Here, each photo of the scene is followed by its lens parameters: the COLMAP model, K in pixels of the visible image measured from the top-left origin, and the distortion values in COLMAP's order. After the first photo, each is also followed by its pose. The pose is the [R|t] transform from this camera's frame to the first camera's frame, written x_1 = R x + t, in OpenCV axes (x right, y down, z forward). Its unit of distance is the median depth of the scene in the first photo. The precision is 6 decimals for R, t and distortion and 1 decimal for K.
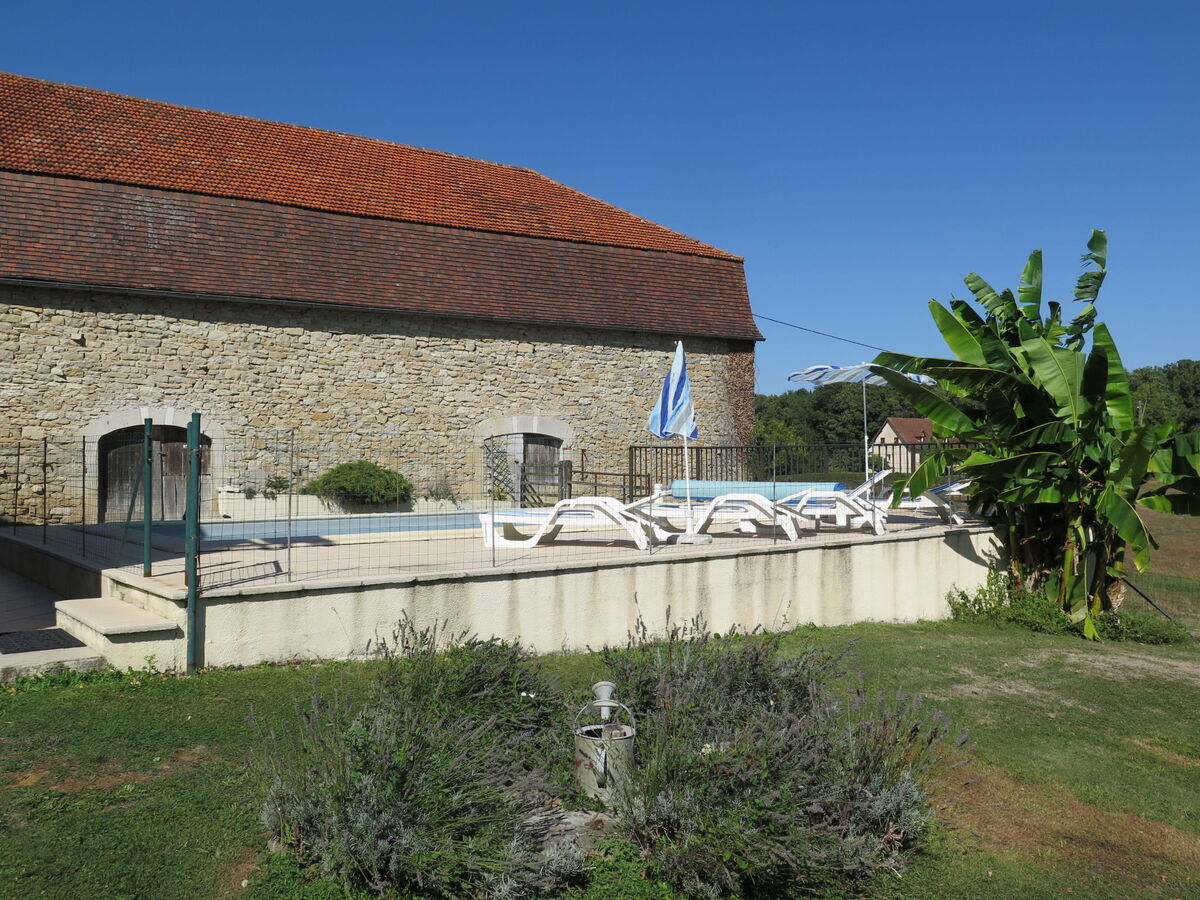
lens RADIAL K [[1019.6, 0, 602.9], [0, 1019.6, 454.4], [0, 0, 1]] dist [-0.015444, -0.000359]
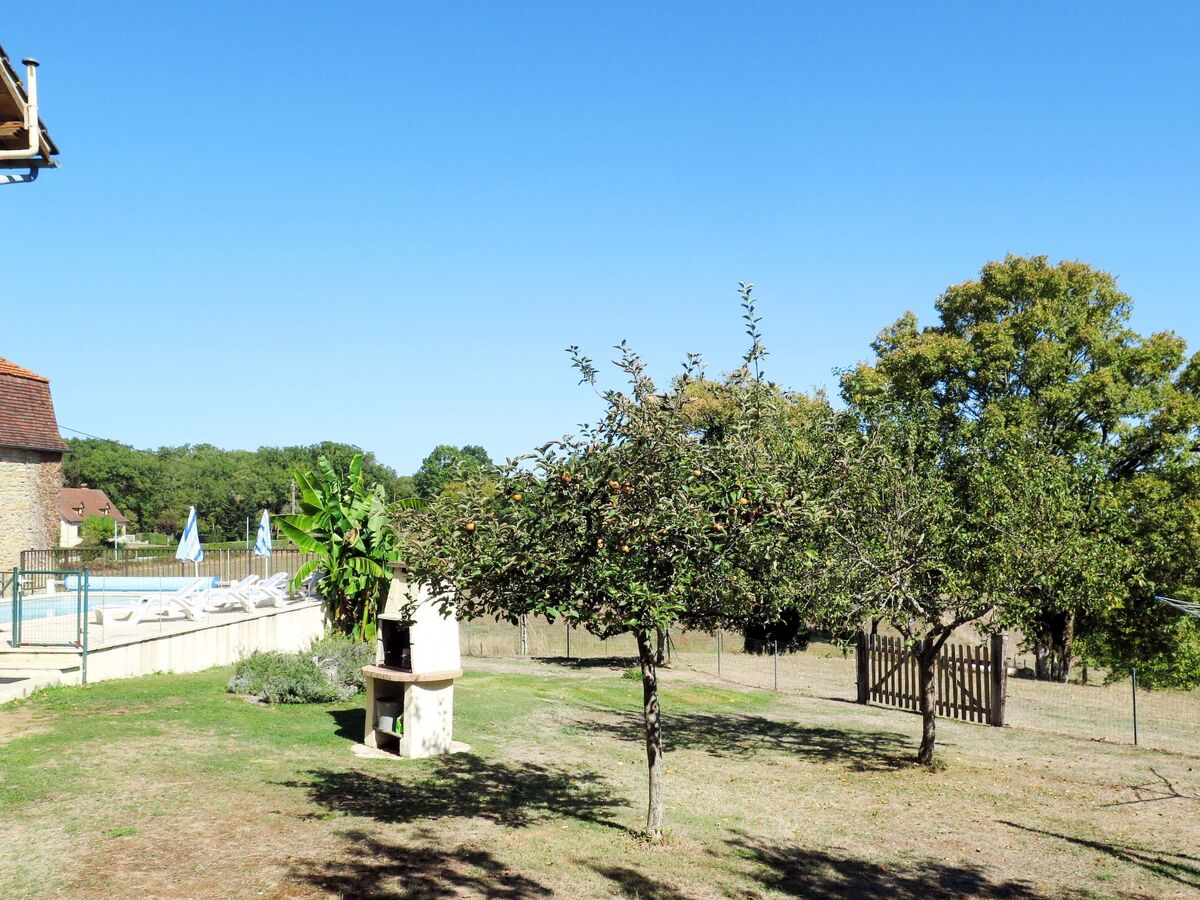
lens RADIAL K [[1019.6, 0, 602.9], [0, 1019.6, 454.4], [0, 0, 1]] dist [-0.015444, -0.000359]
pose [[0.704840, 0.049677, 0.707625, -0.457750], [-0.000692, 0.997593, -0.069344, -0.051028], [-0.709366, 0.048387, 0.703178, -0.522242]]
